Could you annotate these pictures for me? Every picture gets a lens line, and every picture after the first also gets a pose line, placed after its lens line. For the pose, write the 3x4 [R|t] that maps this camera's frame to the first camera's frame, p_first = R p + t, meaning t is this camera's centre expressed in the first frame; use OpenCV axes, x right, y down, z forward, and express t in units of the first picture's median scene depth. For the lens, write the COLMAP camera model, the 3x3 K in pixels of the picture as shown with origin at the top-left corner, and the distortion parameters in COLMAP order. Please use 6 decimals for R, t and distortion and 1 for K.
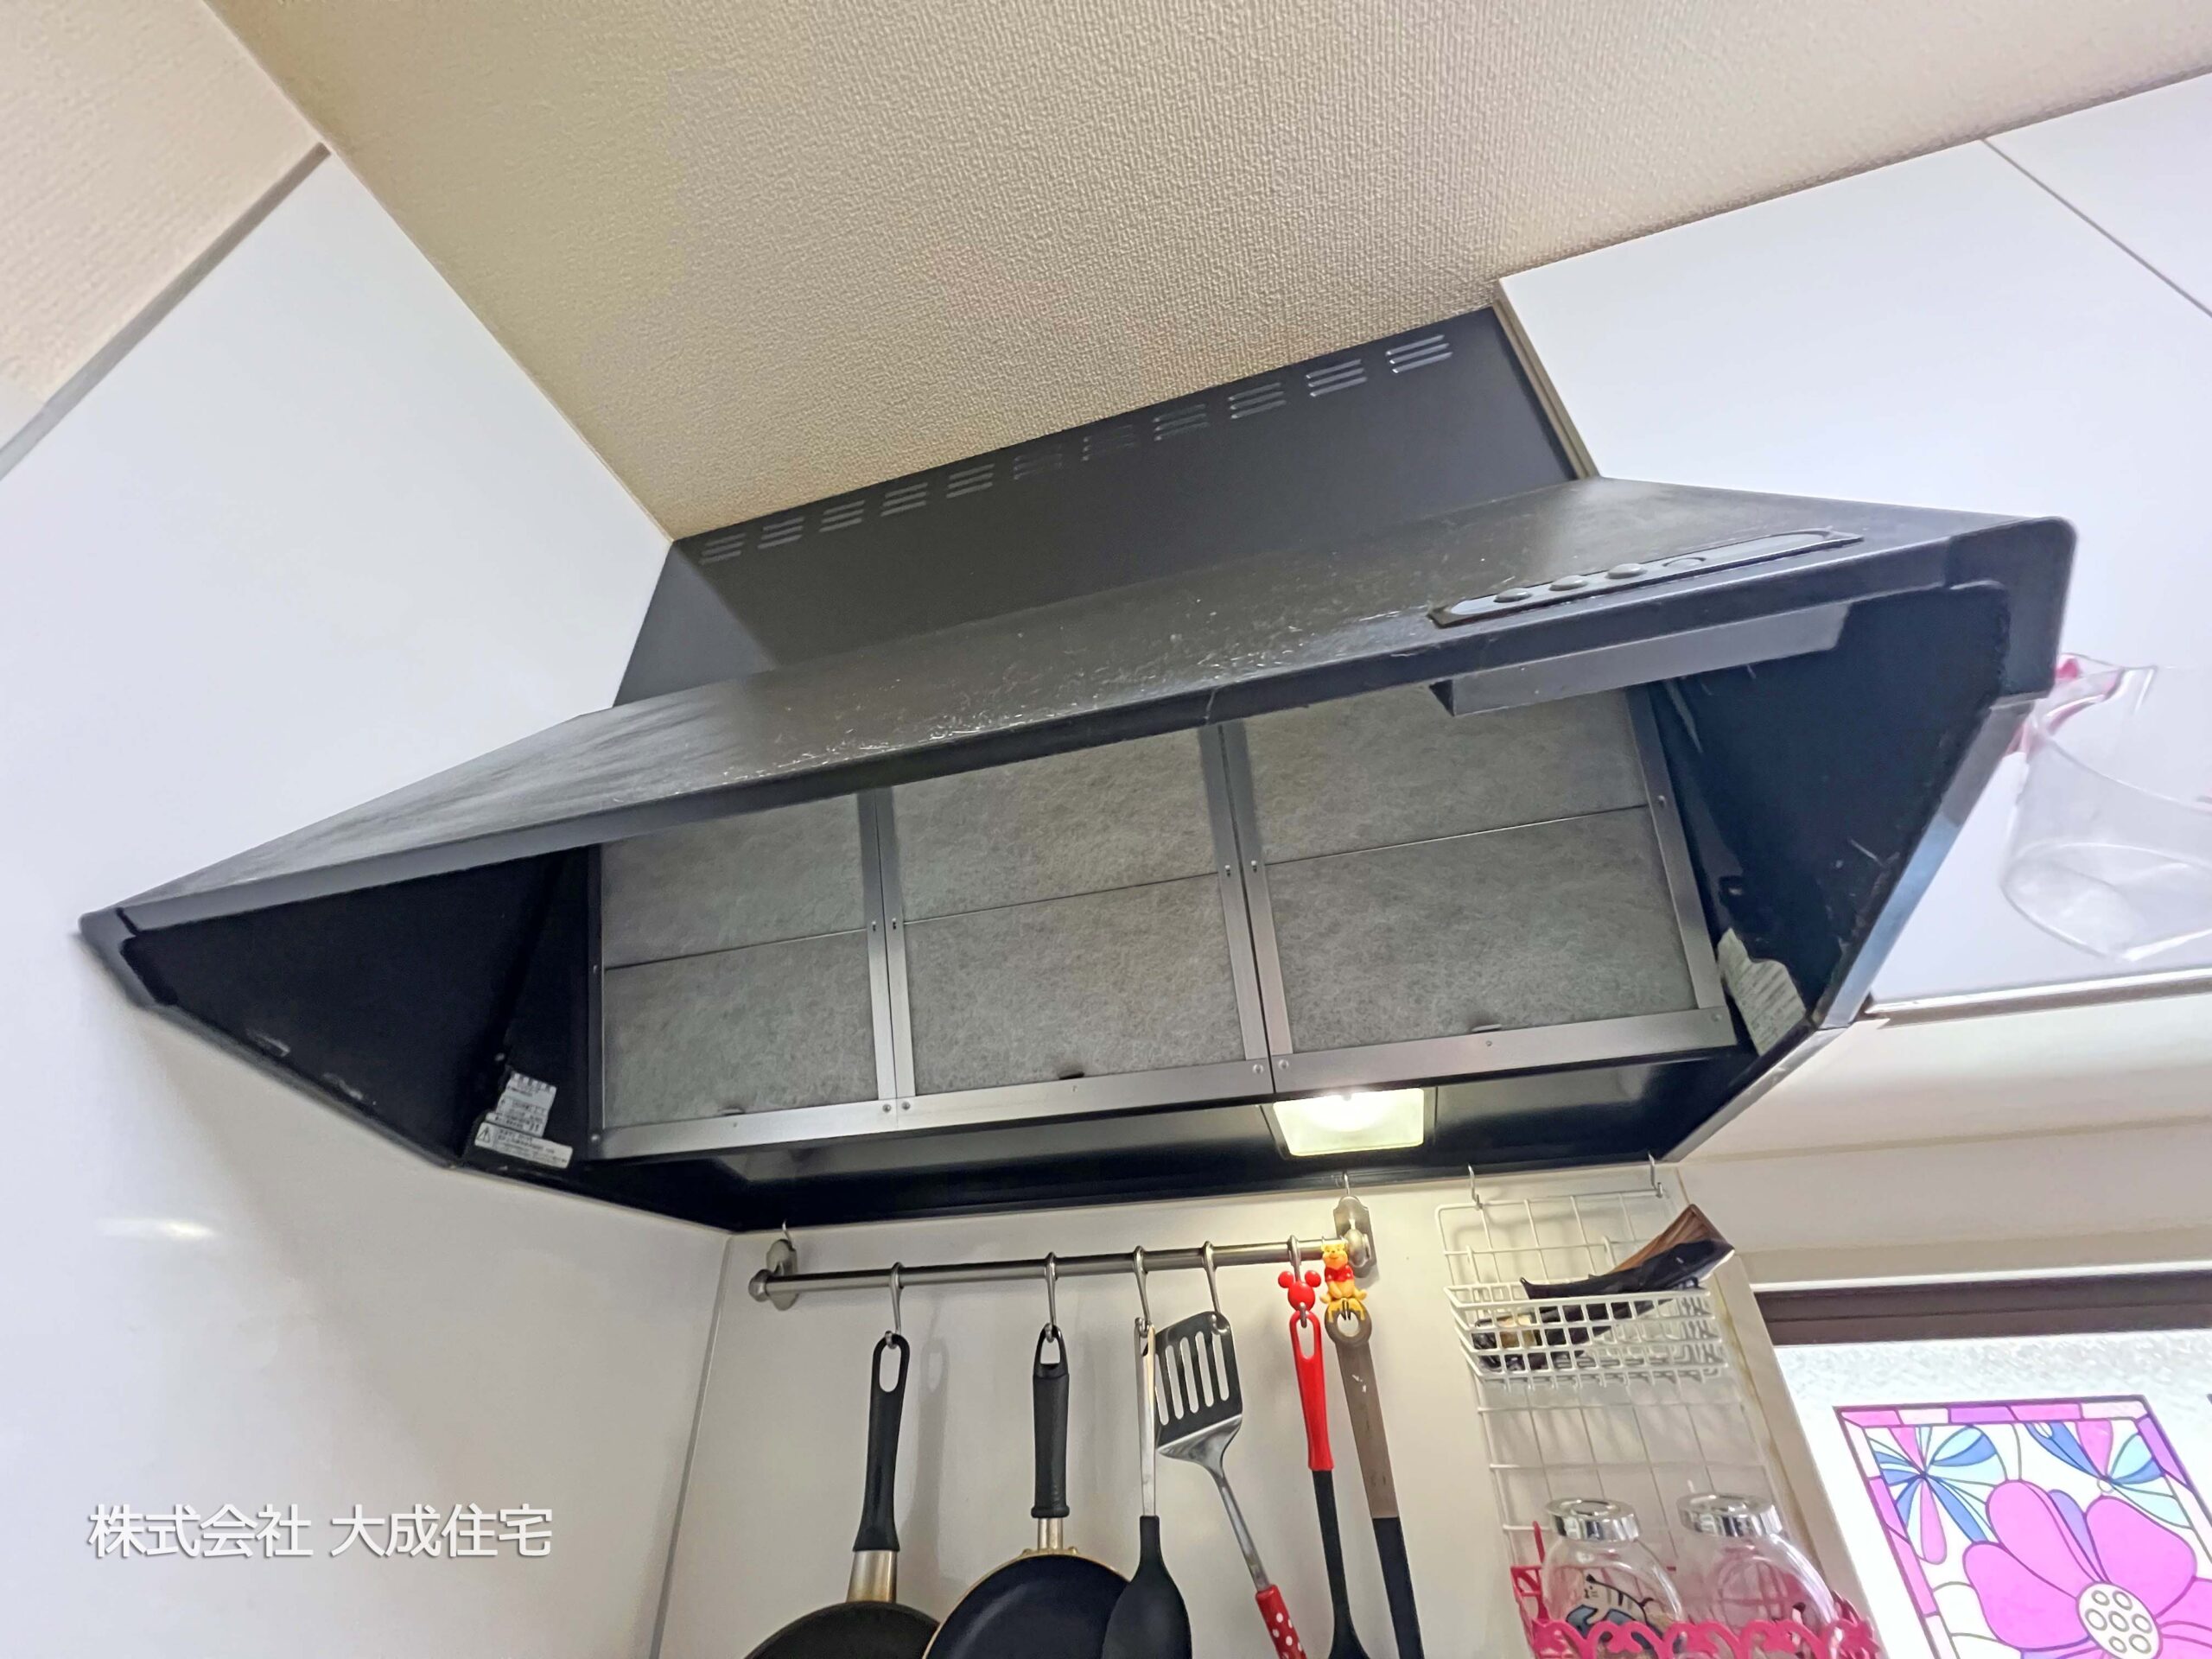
lens RADIAL K [[886.7, 0, 1105.1], [0, 886.7, 831.9], [0, 0, 1]] dist [0.004045, -0.001036]
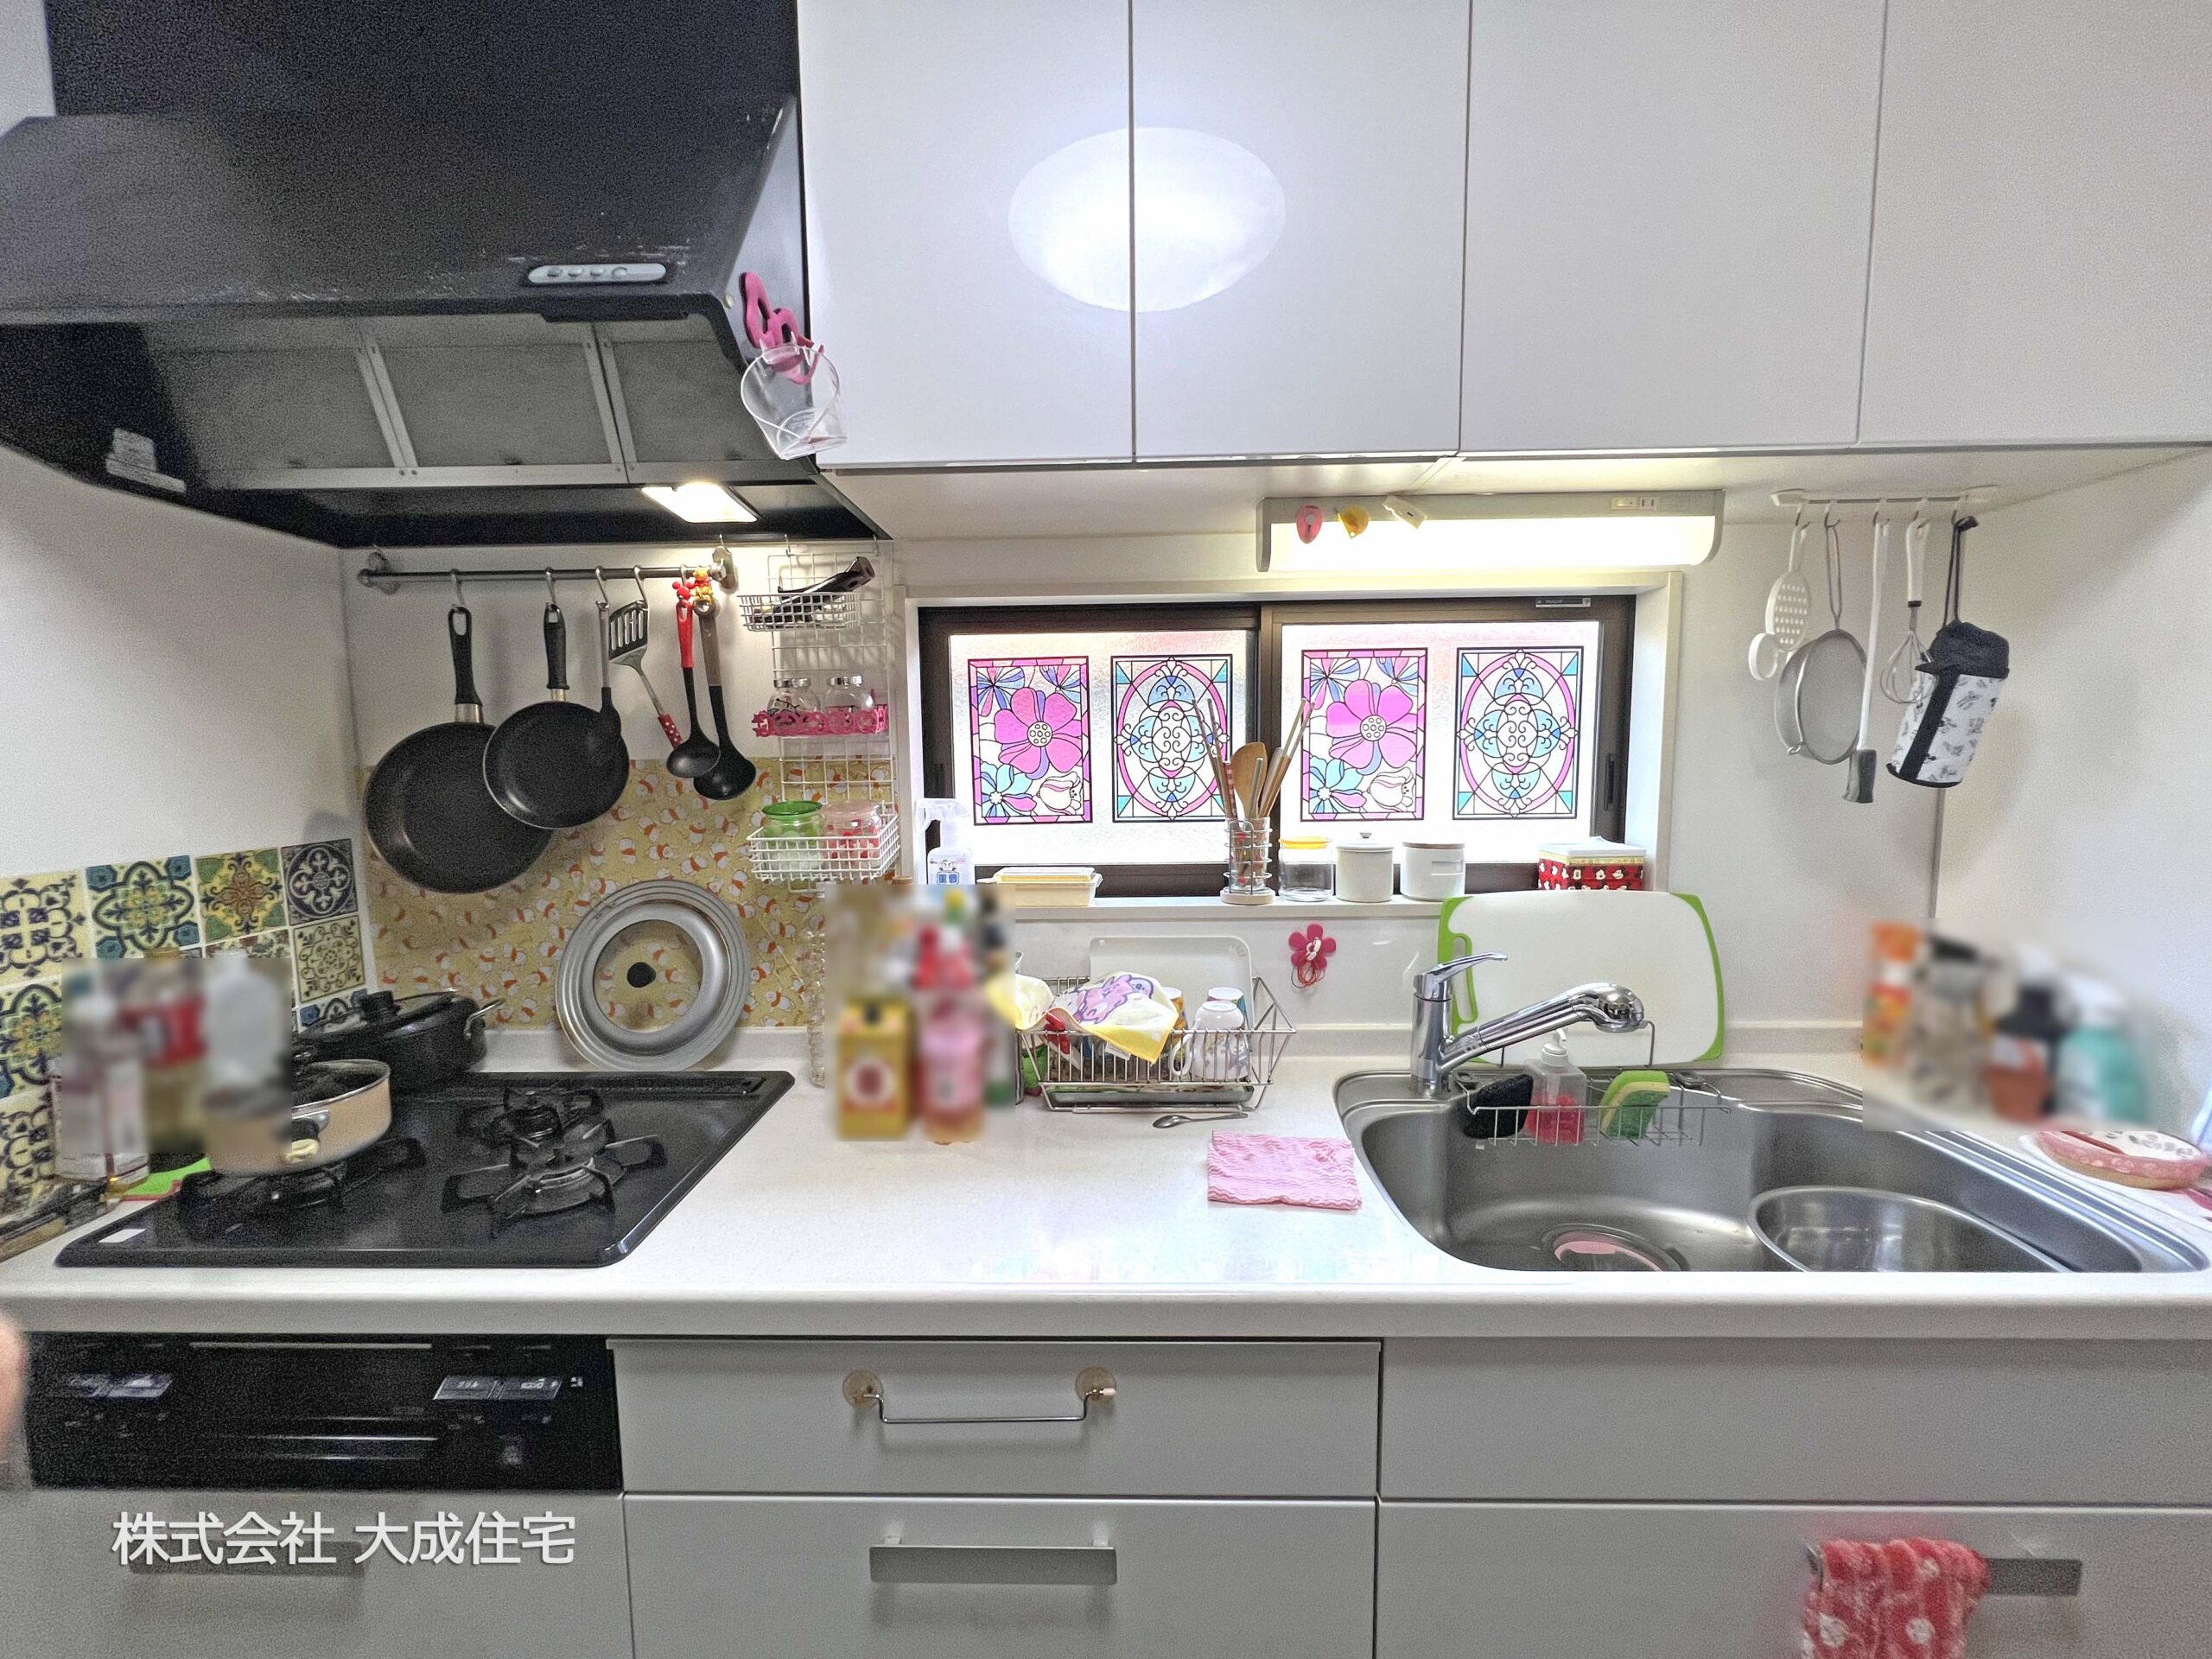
lens RADIAL K [[886.7, 0, 1097.6], [0, 886.7, 836.0], [0, 0, 1]] dist [0.004045, -0.001036]
pose [[0.969632, -0.009273, 0.244392, 0.605846], [-0.142424, 0.790947, 0.595079, -0.328841], [-0.198819, -0.611815, 0.765607, -0.956027]]
